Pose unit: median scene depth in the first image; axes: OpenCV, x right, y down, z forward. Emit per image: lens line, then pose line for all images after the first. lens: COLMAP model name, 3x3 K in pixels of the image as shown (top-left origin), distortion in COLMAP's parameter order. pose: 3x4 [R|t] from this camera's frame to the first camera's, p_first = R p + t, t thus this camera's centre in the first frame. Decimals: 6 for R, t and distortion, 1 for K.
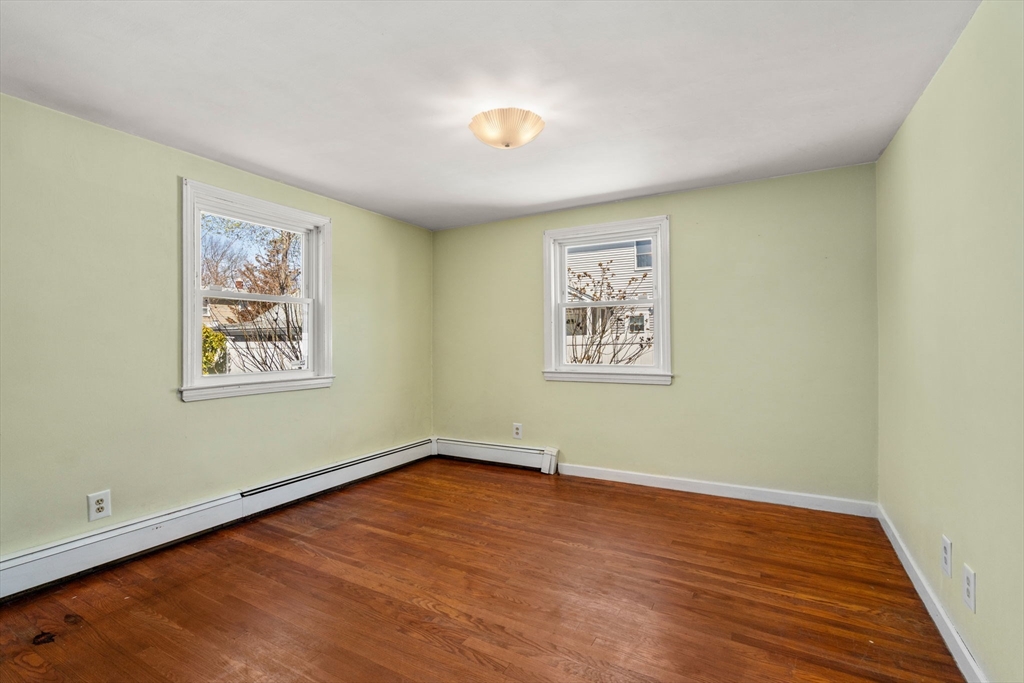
lens RADIAL K [[472.3, 0, 513.8], [0, 472.3, 339.9], [0, 0, 1]] dist [-0.005726, 0.001489]
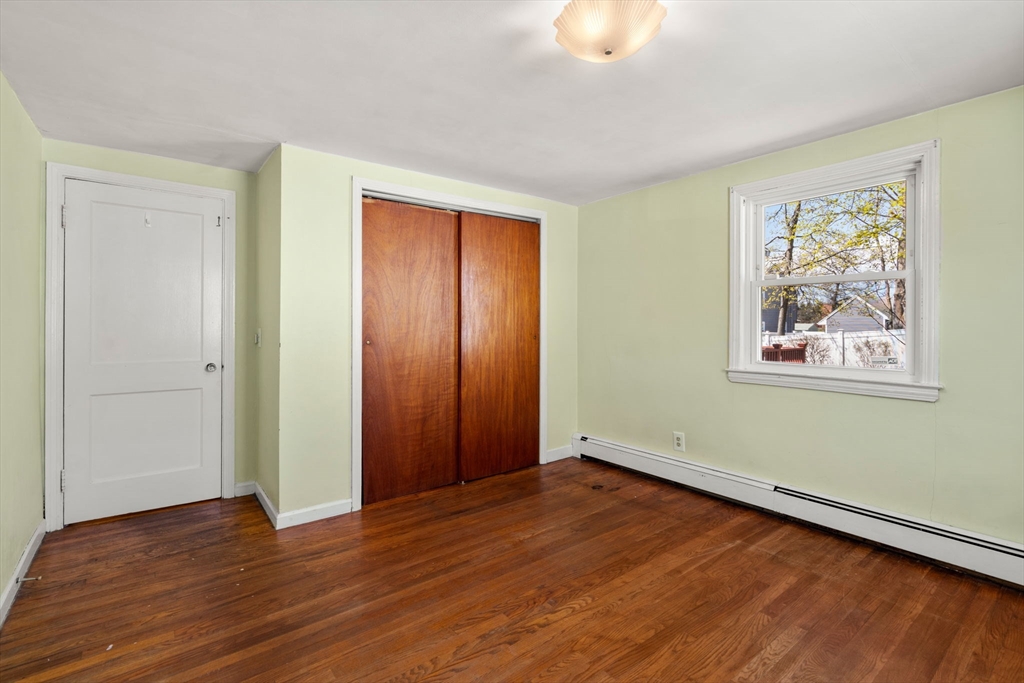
lens RADIAL K [[472.3, 0, 505.0], [0, 472.3, 326.3], [0, 0, 1]] dist [-0.005726, 0.001489]
pose [[-0.403995, 0.004998, -0.914747, 0.606225], [-0.002186, 0.999977, 0.006429, -0.009689], [0.914759, 0.004597, -0.403975, 1.007205]]
